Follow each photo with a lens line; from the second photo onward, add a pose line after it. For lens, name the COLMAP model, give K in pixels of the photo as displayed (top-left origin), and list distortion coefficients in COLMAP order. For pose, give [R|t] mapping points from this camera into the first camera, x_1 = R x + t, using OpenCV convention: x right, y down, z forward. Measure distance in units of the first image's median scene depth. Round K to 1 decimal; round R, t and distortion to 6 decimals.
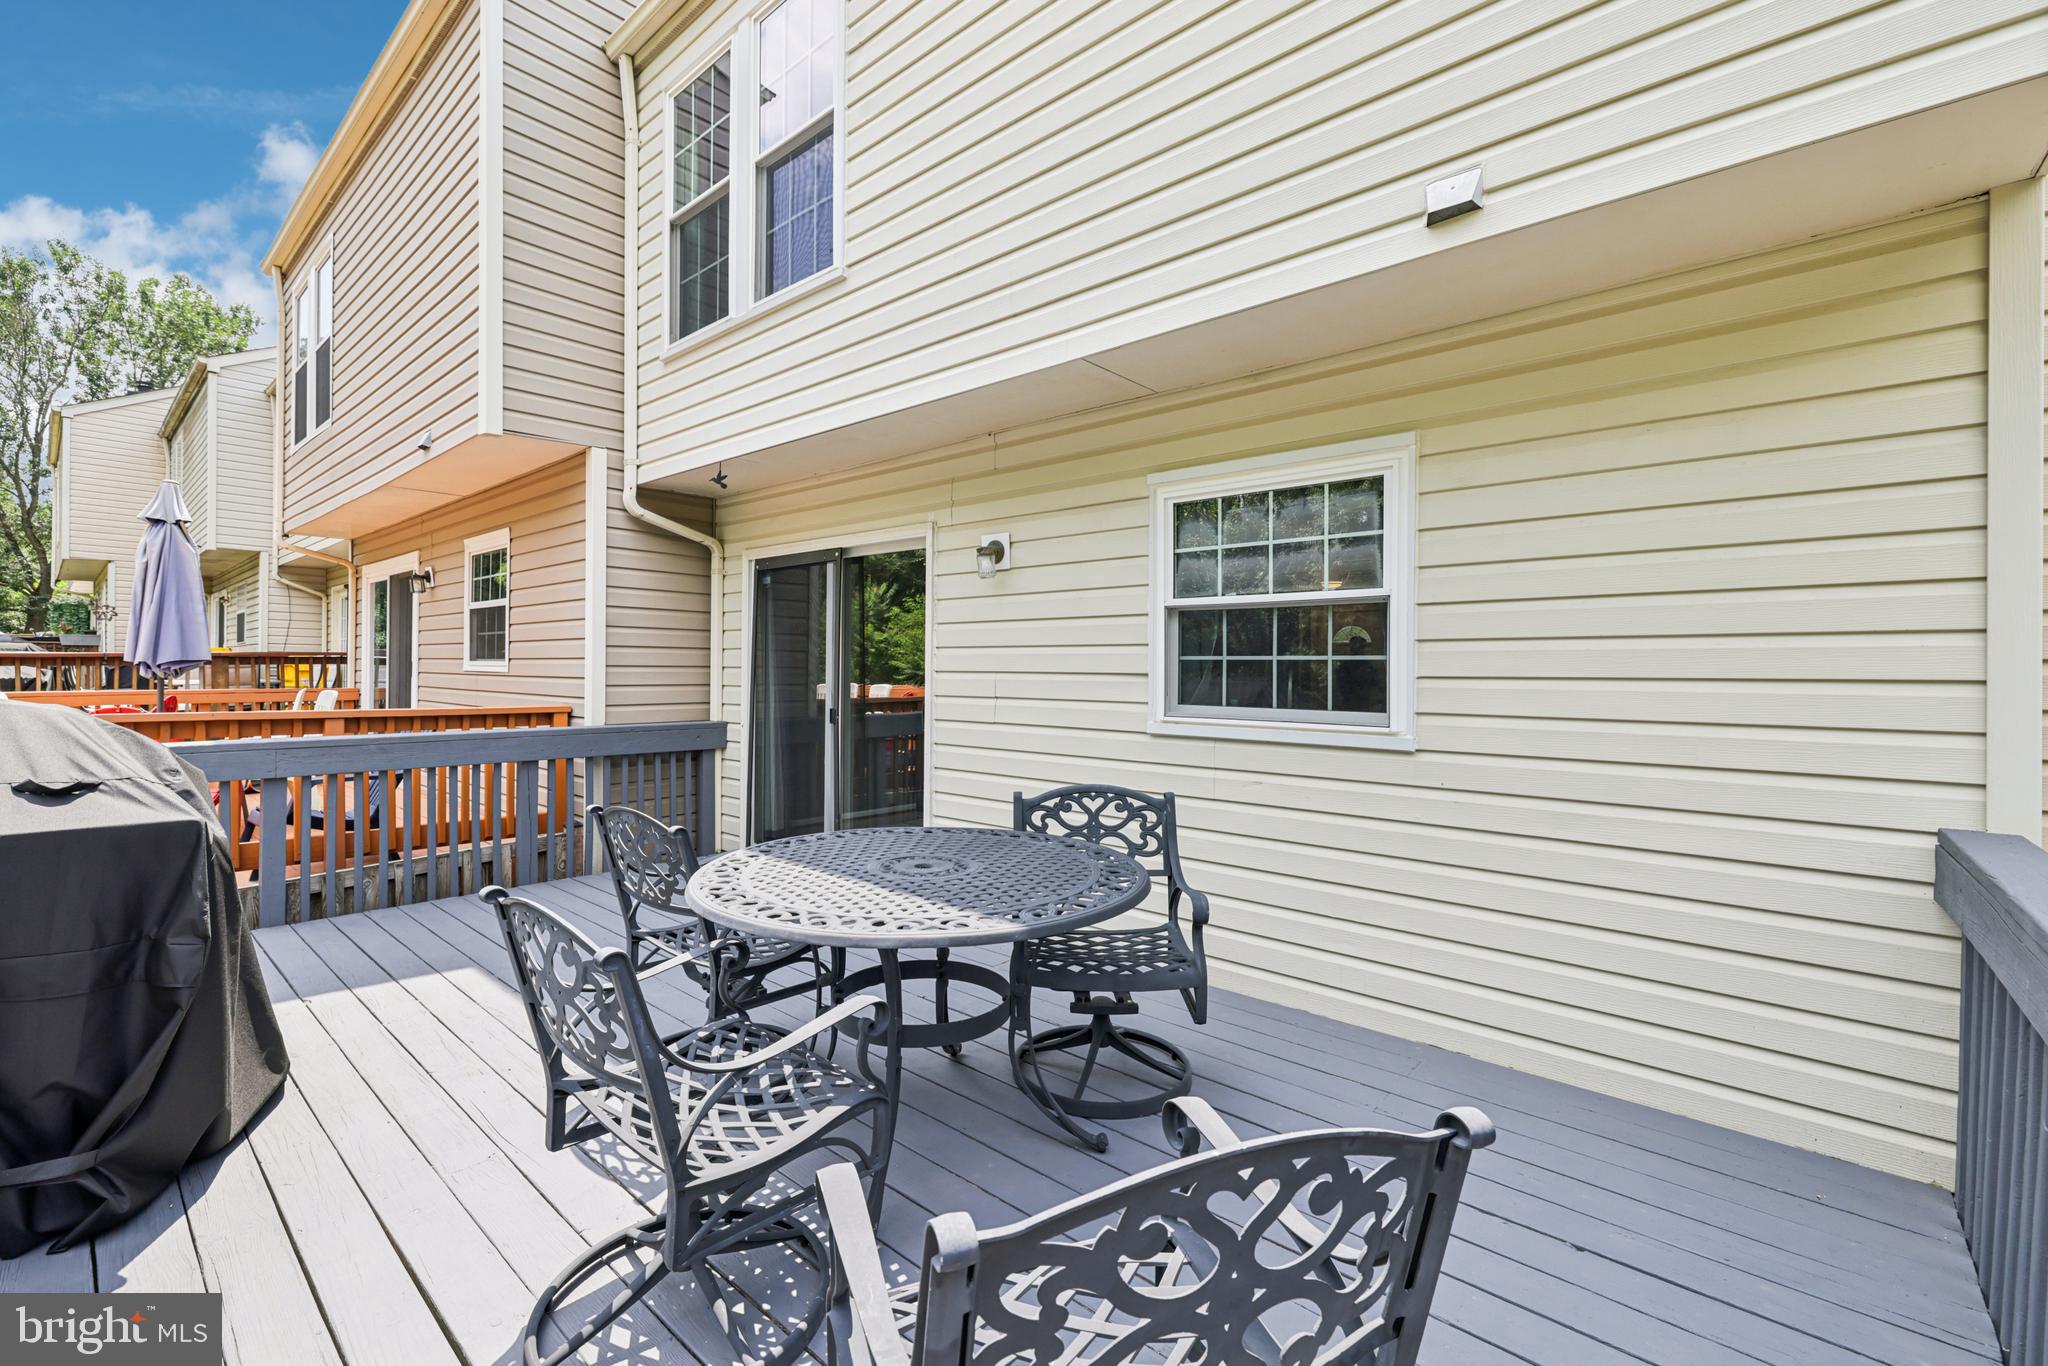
lens RADIAL K [[869.7, 0, 1013.7], [0, 869.7, 664.9], [0, 0, 1]] dist [-0.001614, 0.000431]
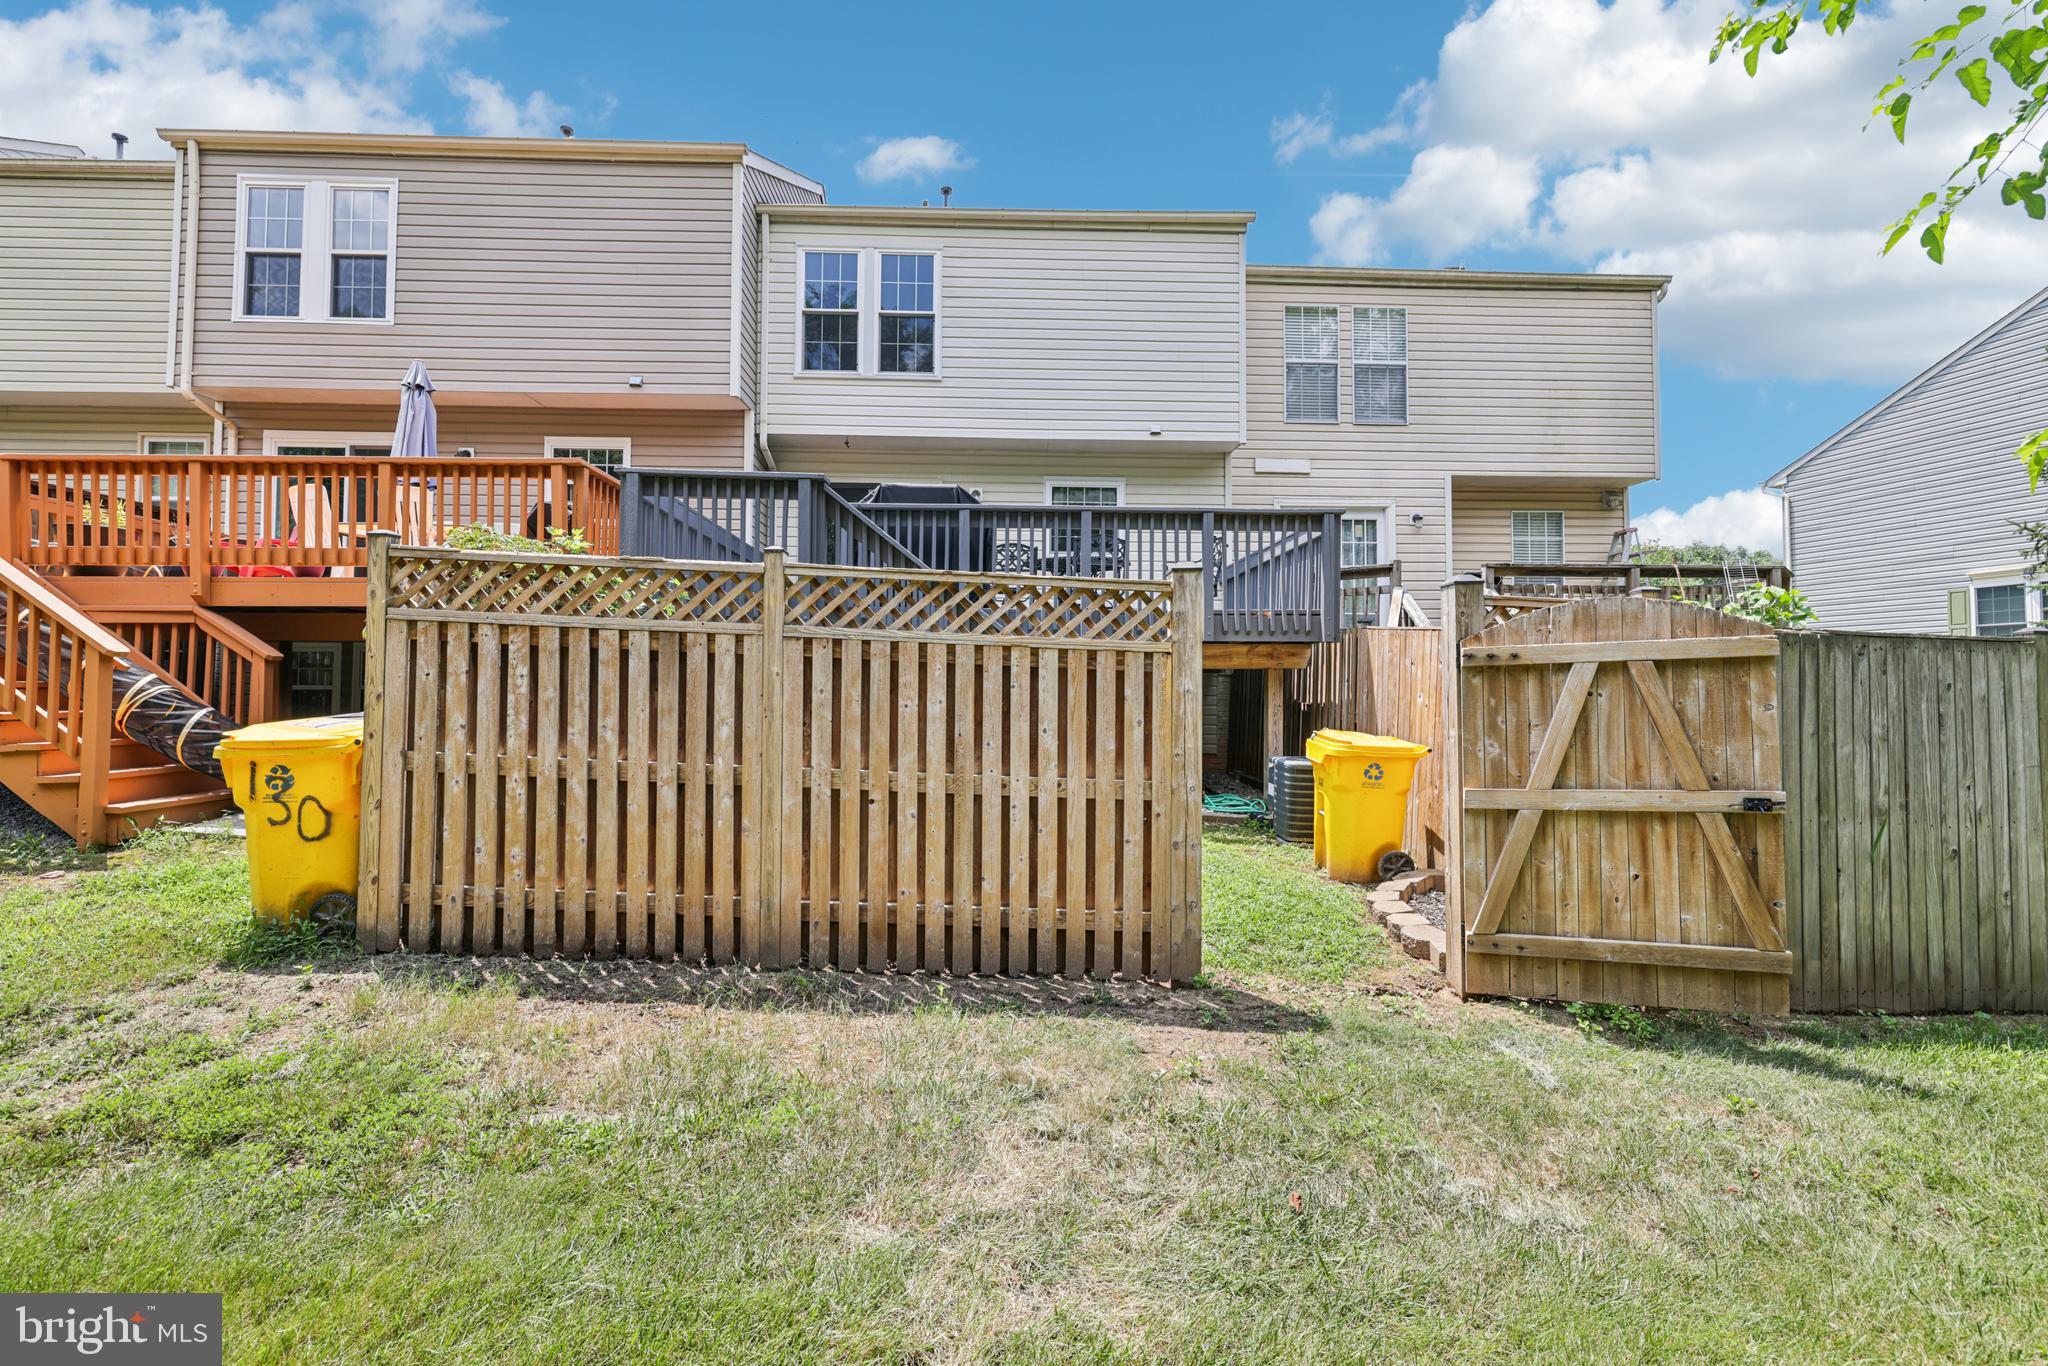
lens RADIAL K [[869.7, 0, 1013.7], [0, 869.7, 664.9], [0, 0, 1]] dist [-0.001614, 0.000431]
pose [[0.728232, 0.022003, 0.684977, -1.511426], [-0.004138, 0.999607, -0.027711, 0.401073], [-0.685318, 0.017346, 0.728037, -0.868041]]
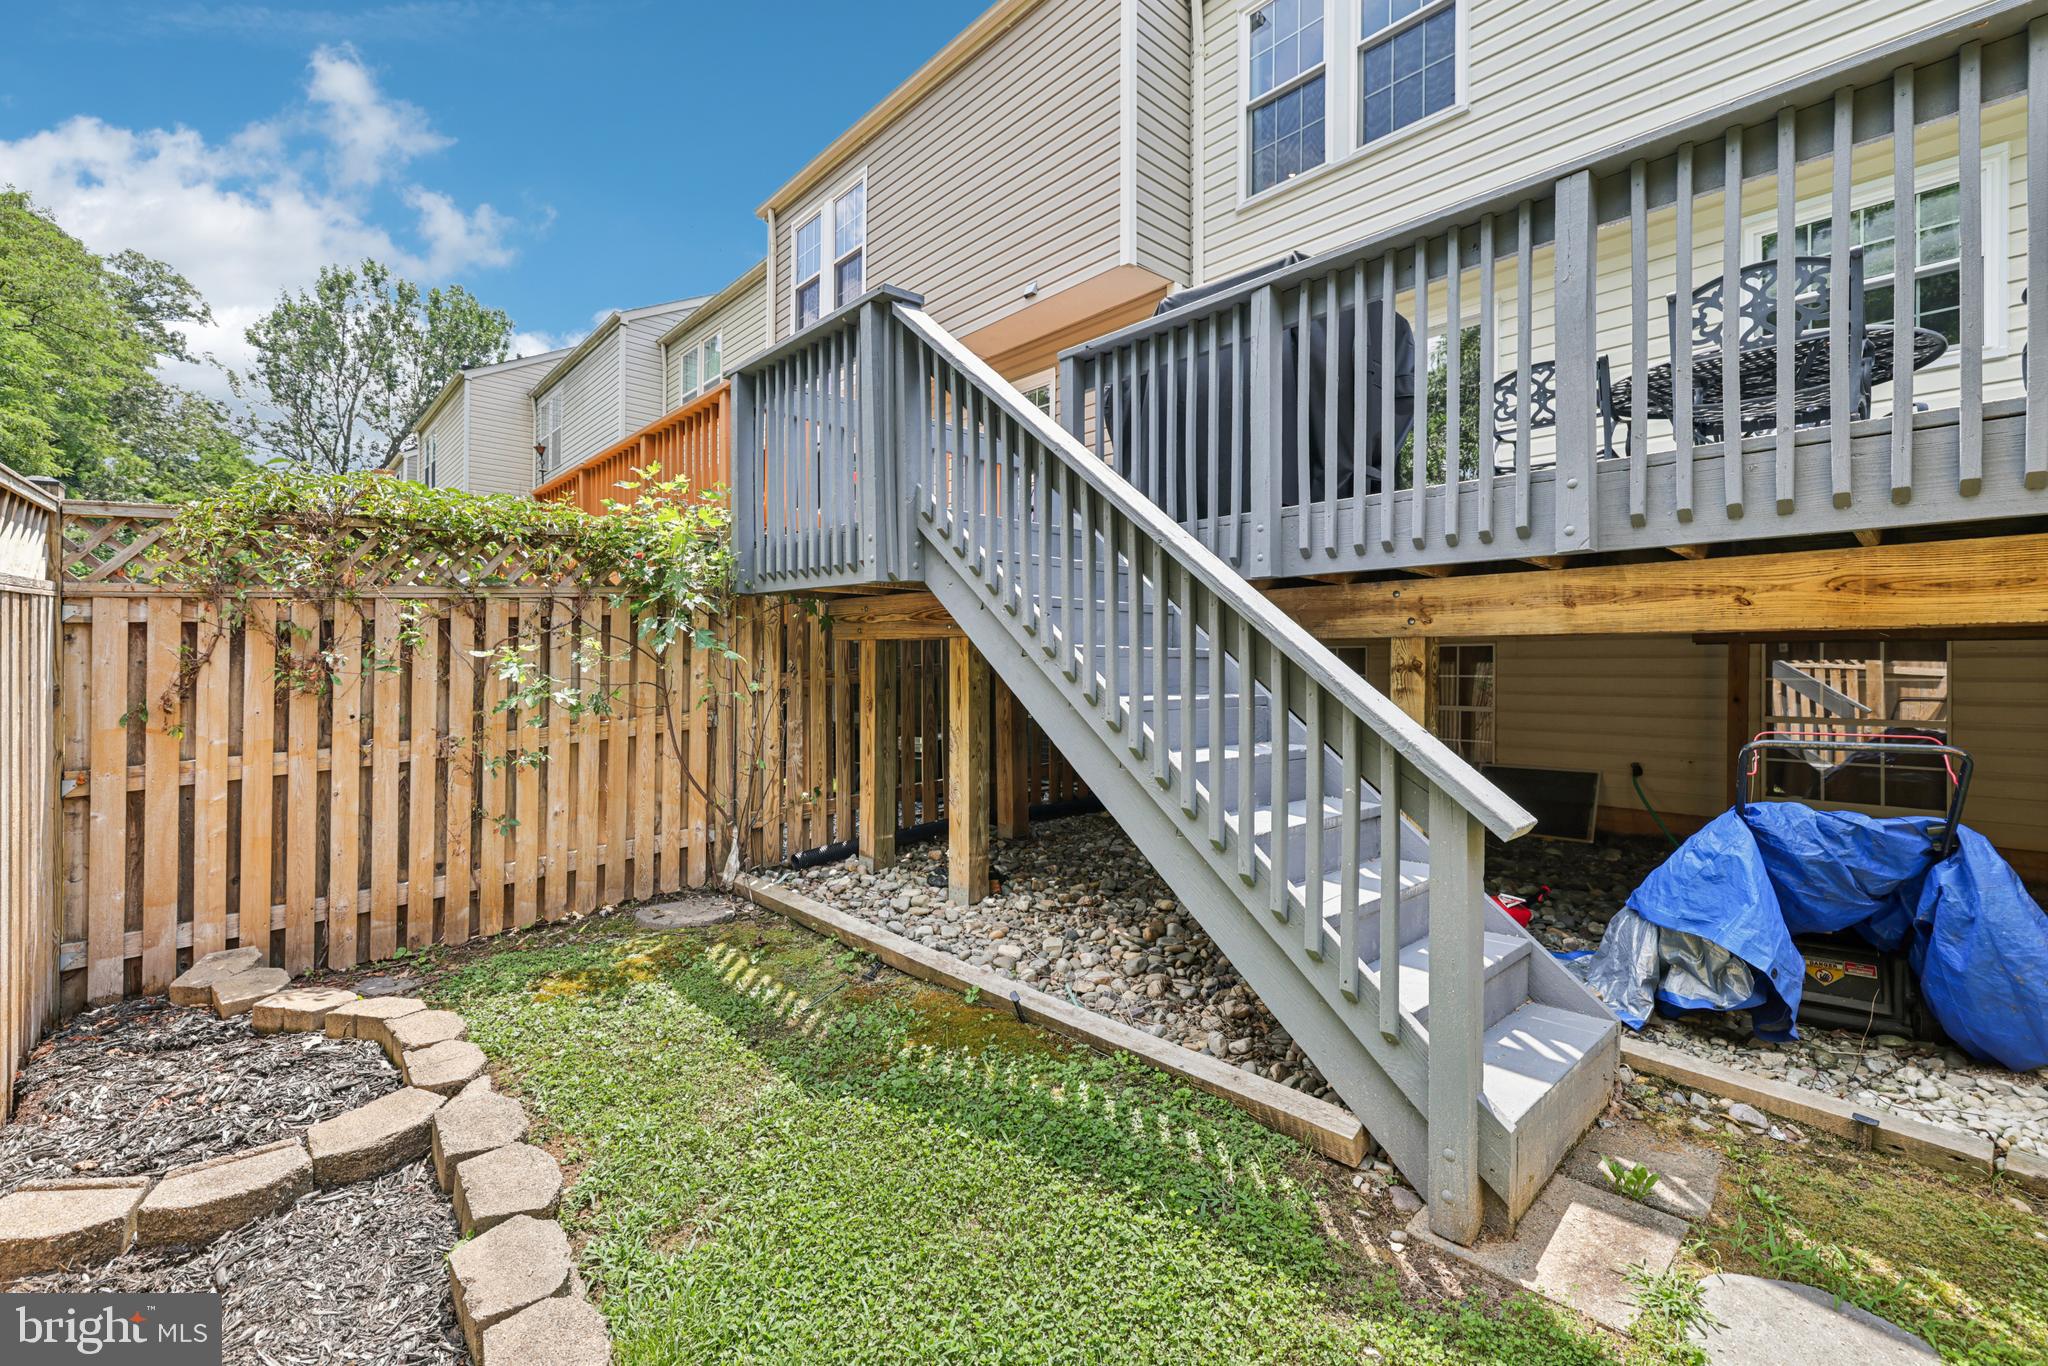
lens RADIAL K [[869.7, 0, 1013.7], [0, 869.7, 664.9], [0, 0, 1]] dist [-0.001614, 0.000431]
pose [[0.993922, 0.002562, -0.110056, -0.645578], [-0.003253, 0.999976, -0.006104, 0.388489], [0.110037, 0.006425, 0.993907, -0.398173]]
